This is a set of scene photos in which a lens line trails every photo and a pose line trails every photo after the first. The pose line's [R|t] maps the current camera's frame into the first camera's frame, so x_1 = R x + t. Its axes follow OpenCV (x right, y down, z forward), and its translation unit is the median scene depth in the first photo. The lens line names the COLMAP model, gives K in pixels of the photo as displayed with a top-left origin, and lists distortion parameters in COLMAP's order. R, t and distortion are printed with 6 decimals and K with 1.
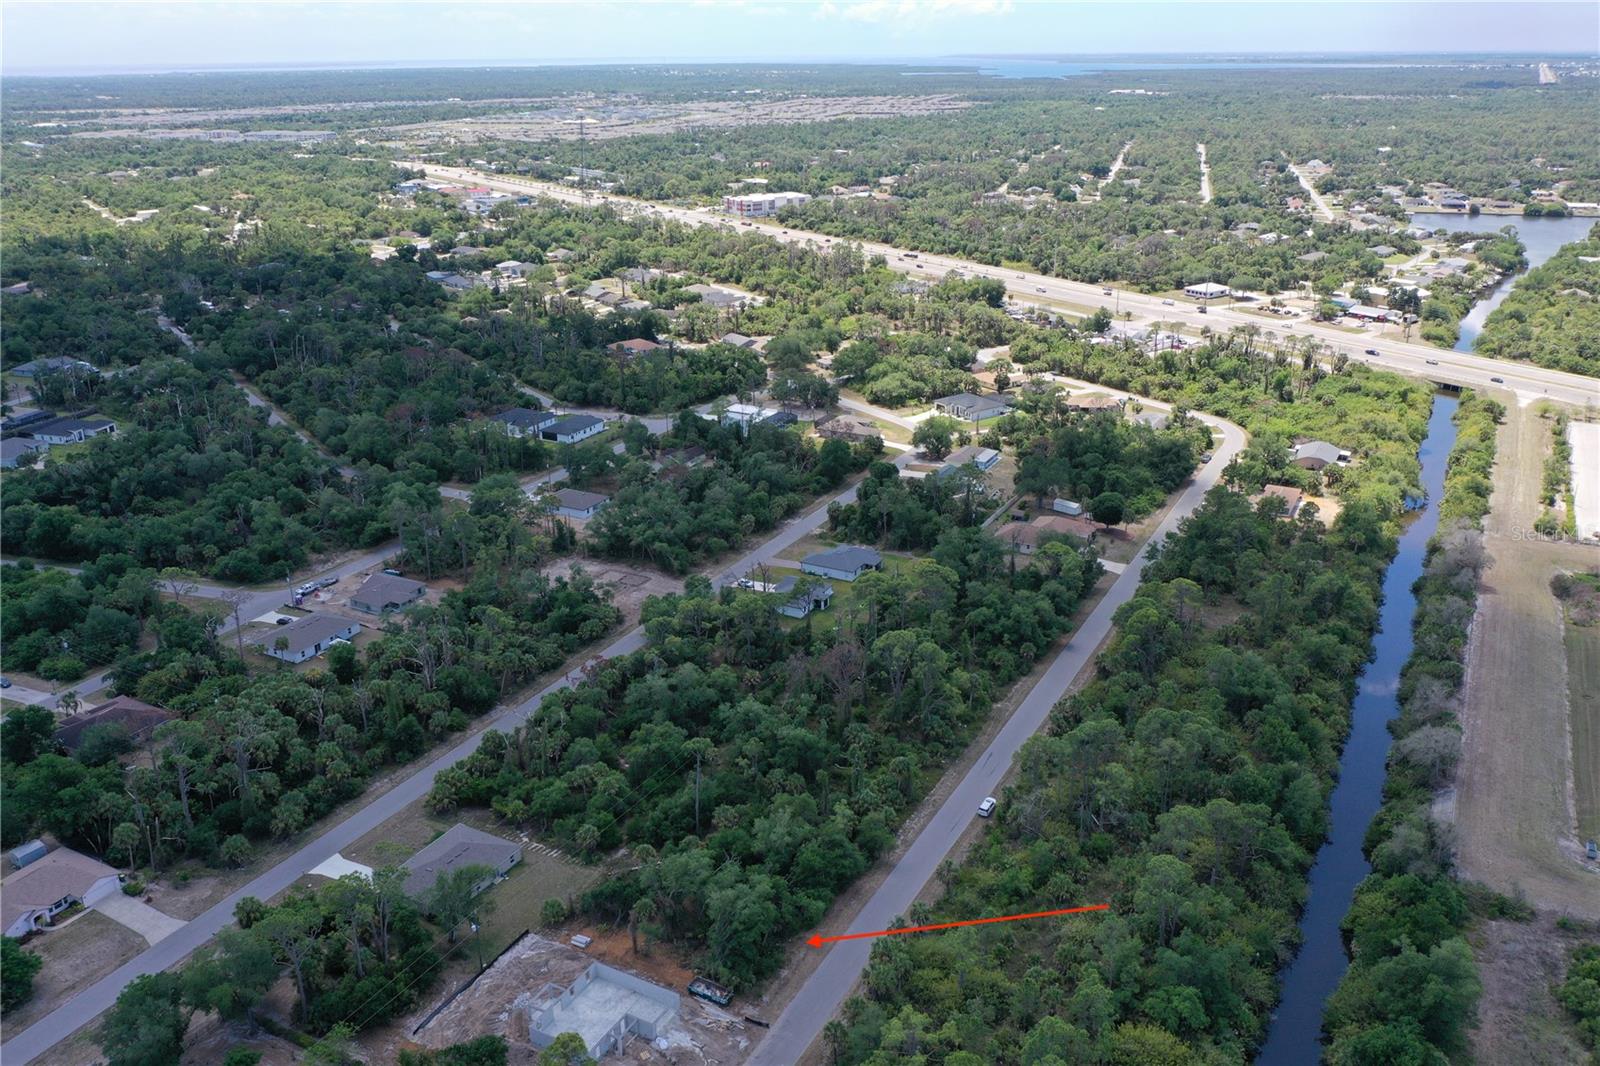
lens RADIAL K [[1264.1, 0, 802.9], [0, 1264.1, 526.9], [0, 0, 1]] dist [-0.001082, -0.002879]
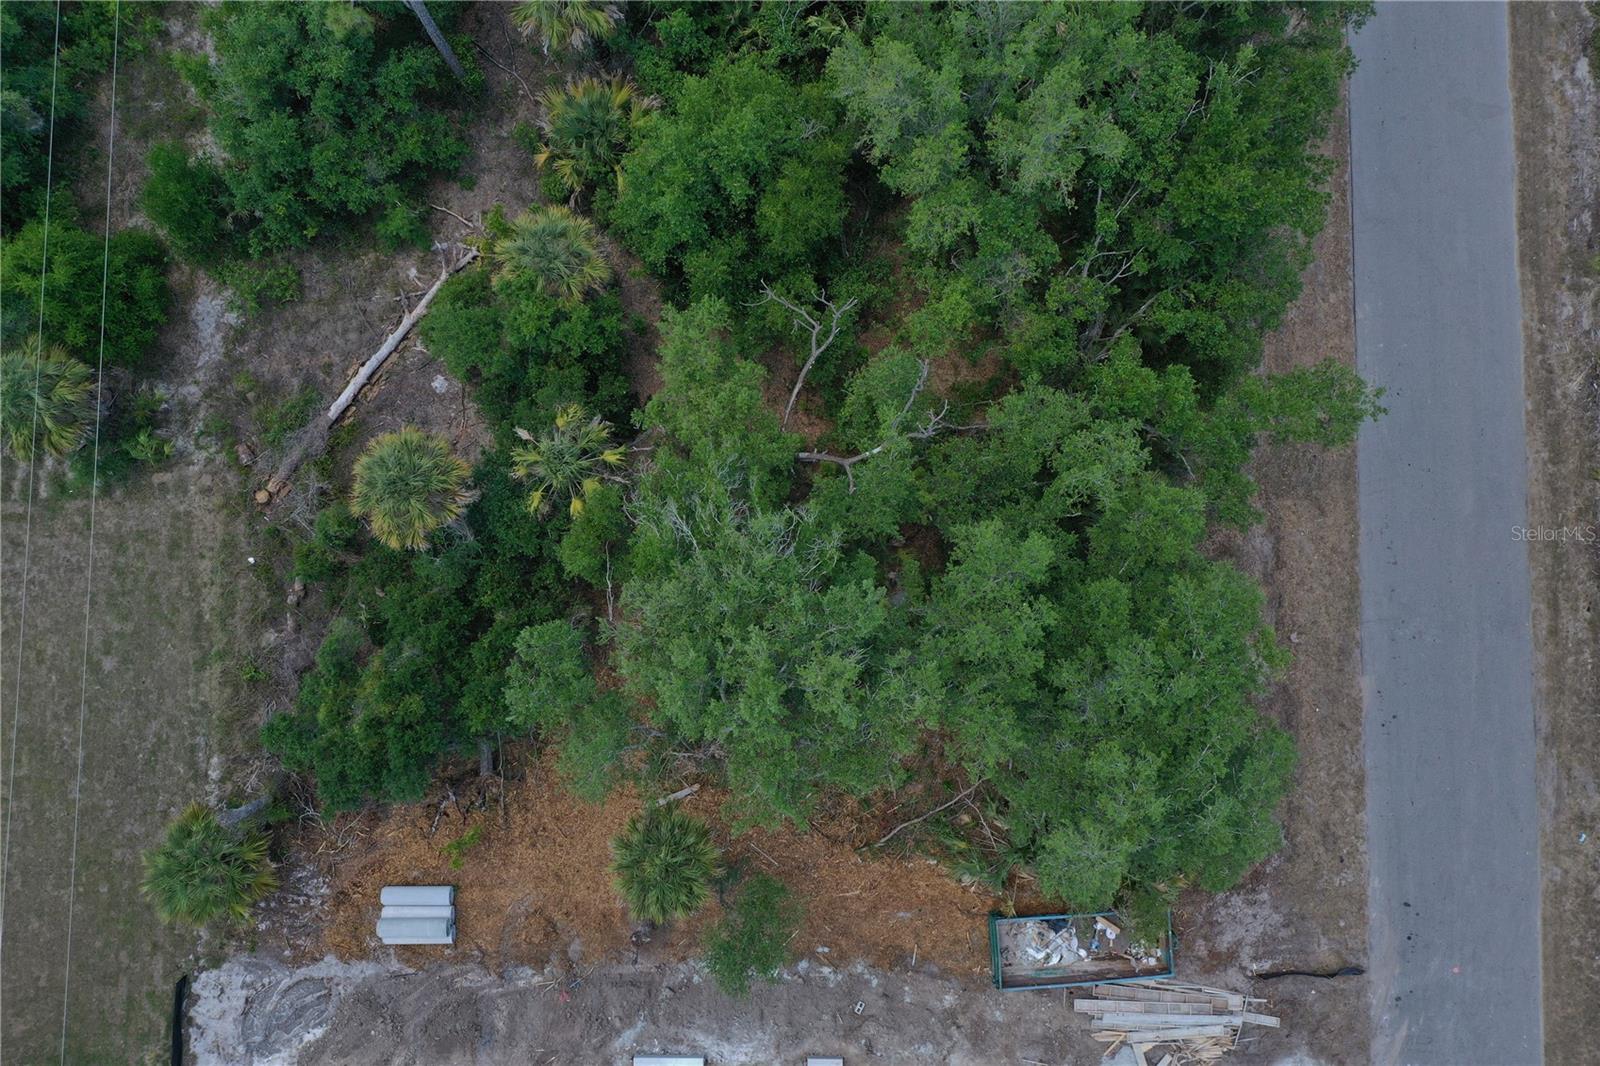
lens RADIAL K [[1264.1, 0, 802.9], [0, 1264.1, 526.9], [0, 0, 1]] dist [-0.001082, -0.002879]
pose [[0.880197, -0.473974, 0.024528, -0.080563], [0.174351, 0.370982, 0.912126, 0.094089], [-0.441424, -0.798574, 0.409176, 0.902014]]
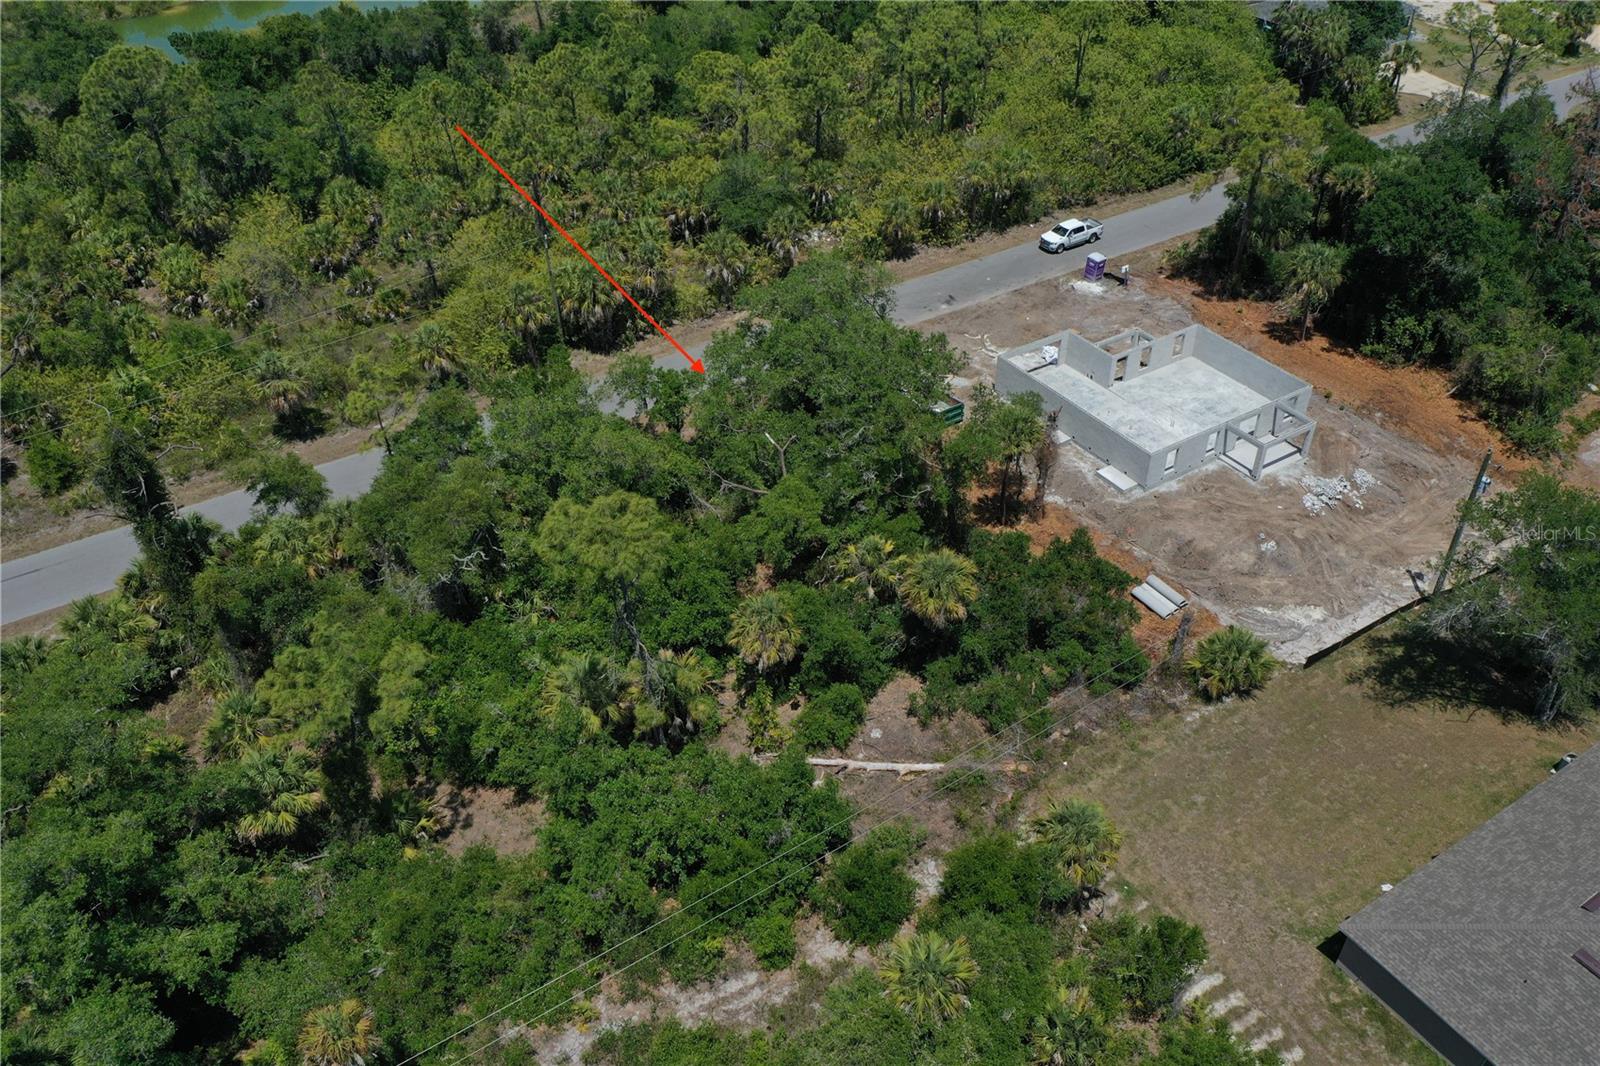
lens RADIAL K [[1264.1, 0, 802.9], [0, 1264.1, 526.9], [0, 0, 1]] dist [-0.001082, -0.002879]
pose [[-0.873240, -0.282299, 0.397190, -0.218900], [0.190228, 0.552936, 0.811218, -0.005925], [-0.448627, 0.783944, -0.429145, 1.155793]]
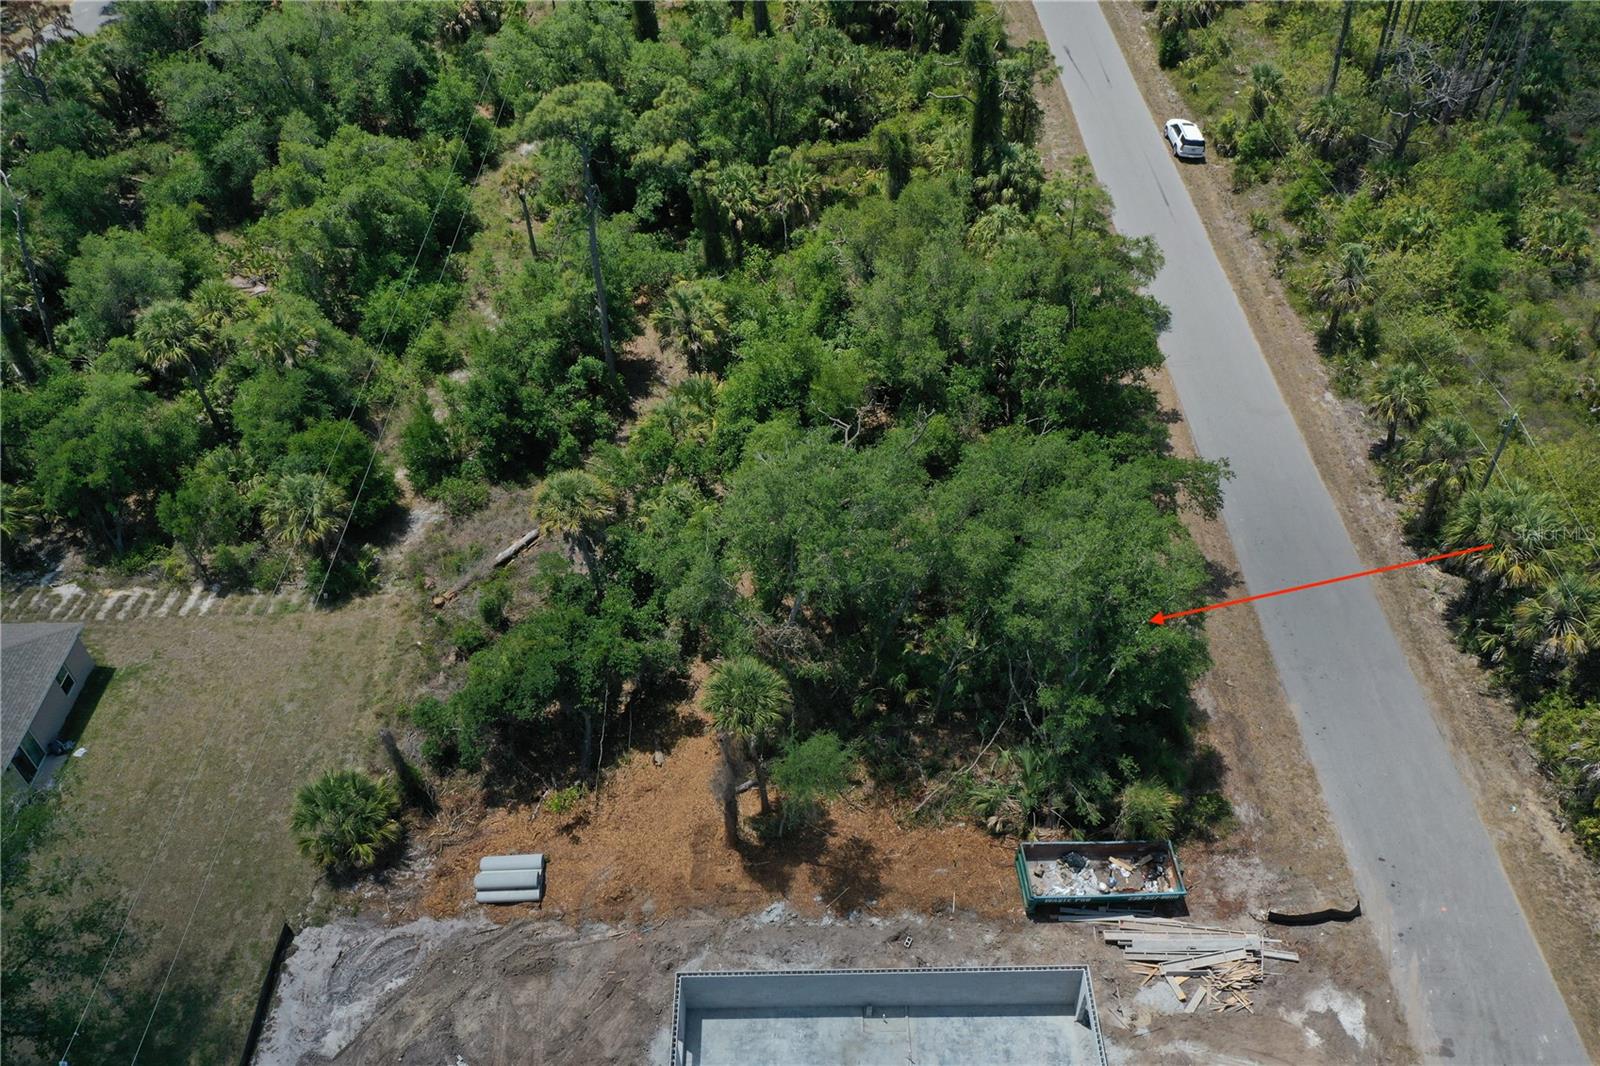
lens RADIAL K [[1258.9, 0, 800.0], [0, 1258.9, 533.0], [0, 0, 1]] dist [-0.007314, 0.006887]
pose [[0.874648, -0.339801, 0.345725, -0.183419], [0.179923, 0.889806, 0.419373, 0.157383], [-0.450131, -0.304600, 0.839405, 0.748642]]
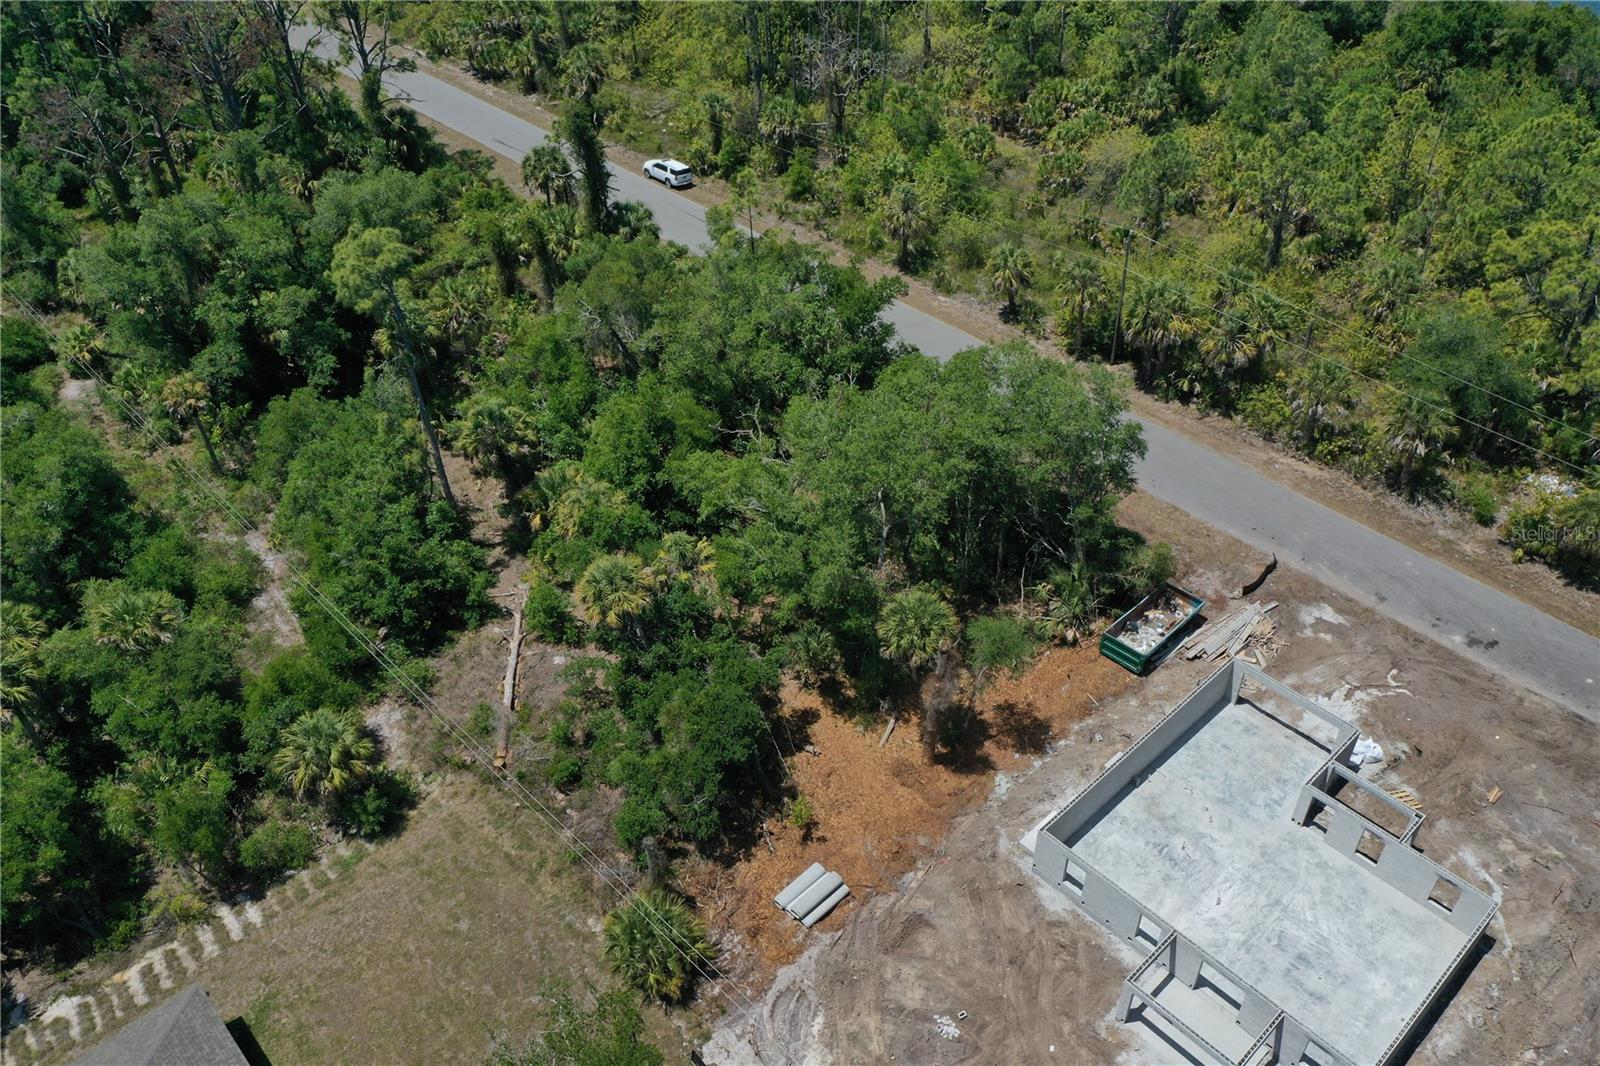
lens RADIAL K [[1264.1, 0, 802.9], [0, 1264.1, 526.9], [0, 0, 1]] dist [-0.001082, -0.002879]
pose [[0.315804, -0.597177, 0.737324, -0.324067], [0.347101, 0.795940, 0.495984, 0.119443], [-0.883056, 0.099292, 0.458642, 0.839713]]
